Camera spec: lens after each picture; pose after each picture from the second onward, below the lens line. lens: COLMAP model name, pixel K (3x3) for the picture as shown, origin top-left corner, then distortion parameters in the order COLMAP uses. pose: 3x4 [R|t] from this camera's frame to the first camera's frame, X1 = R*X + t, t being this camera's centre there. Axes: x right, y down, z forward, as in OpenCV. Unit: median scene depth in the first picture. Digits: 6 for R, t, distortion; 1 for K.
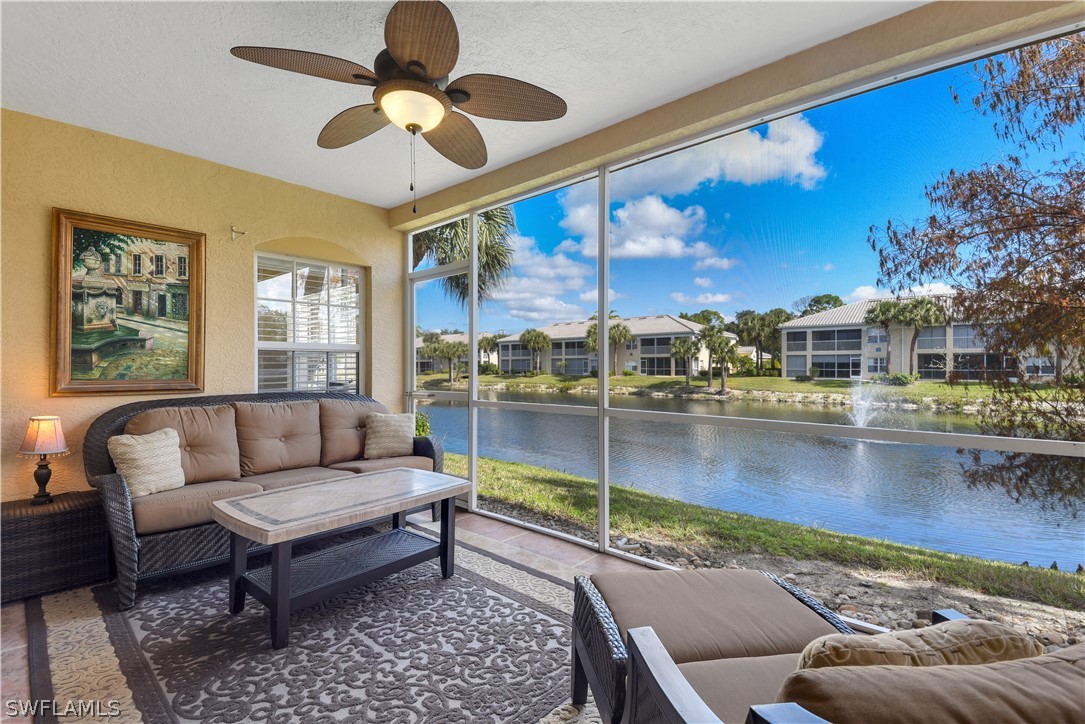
lens RADIAL K [[496.1, 0, 539.1], [0, 496.1, 371.5], [0, 0, 1]] dist [-0.014967, -0.001558]
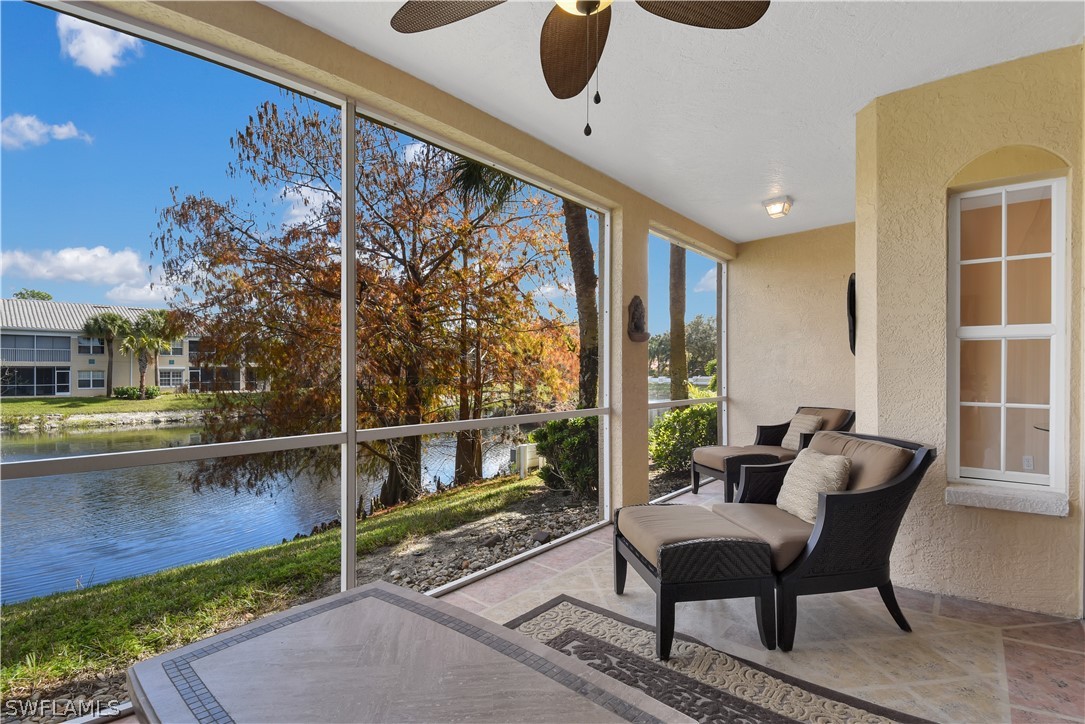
lens RADIAL K [[496.1, 0, 546.6], [0, 496.1, 375.2], [0, 0, 1]] dist [-0.014967, -0.001558]
pose [[-0.024482, 0.004685, 0.999689, -0.037517], [0.017025, 0.999846, -0.004269, -0.001040], [-0.999555, 0.016915, -0.024558, 0.041819]]
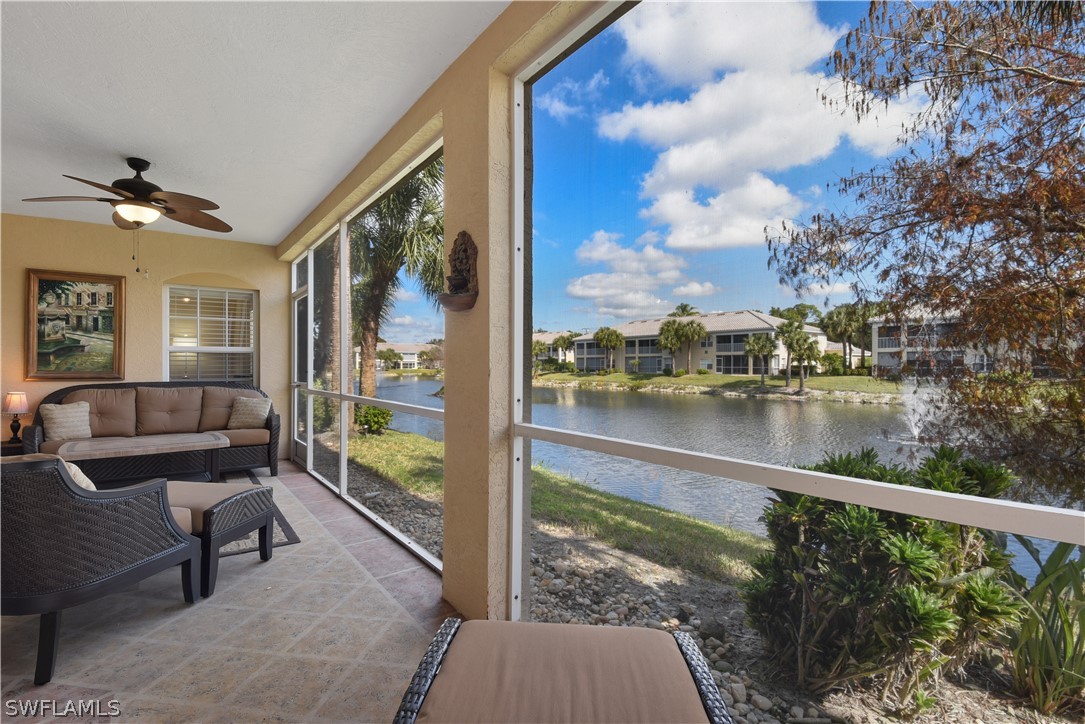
lens RADIAL K [[496.1, 0, 527.7], [0, 496.1, 365.7], [0, 0, 1]] dist [-0.014967, -0.001558]
pose [[0.979745, 0.000981, -0.200247, 0.054683], [-0.002596, 0.999966, -0.007802, 0.000390], [0.200233, 0.008164, 0.979714, -0.015503]]
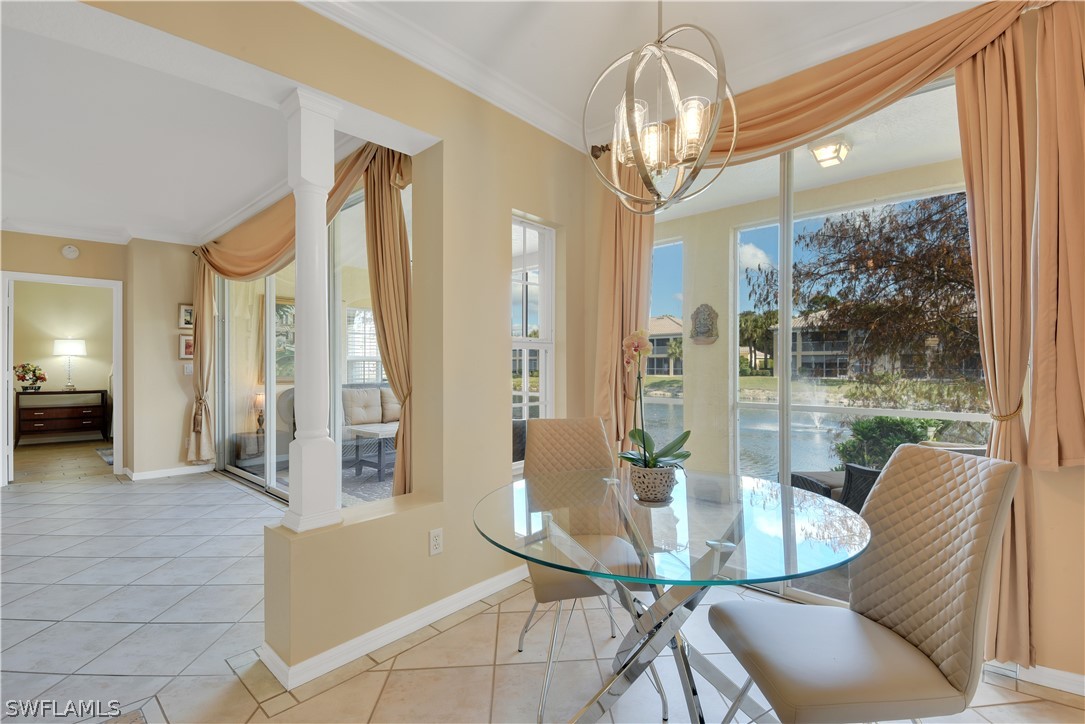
lens RADIAL K [[496.1, 0, 540.6], [0, 496.1, 367.9], [0, 0, 1]] dist [-0.014967, -0.001558]
pose [[0.999898, -0.000813, -0.014266, 0.012740], [0.000723, 0.999980, -0.006272, -0.000278], [0.014270, 0.006261, 0.999879, -0.059459]]
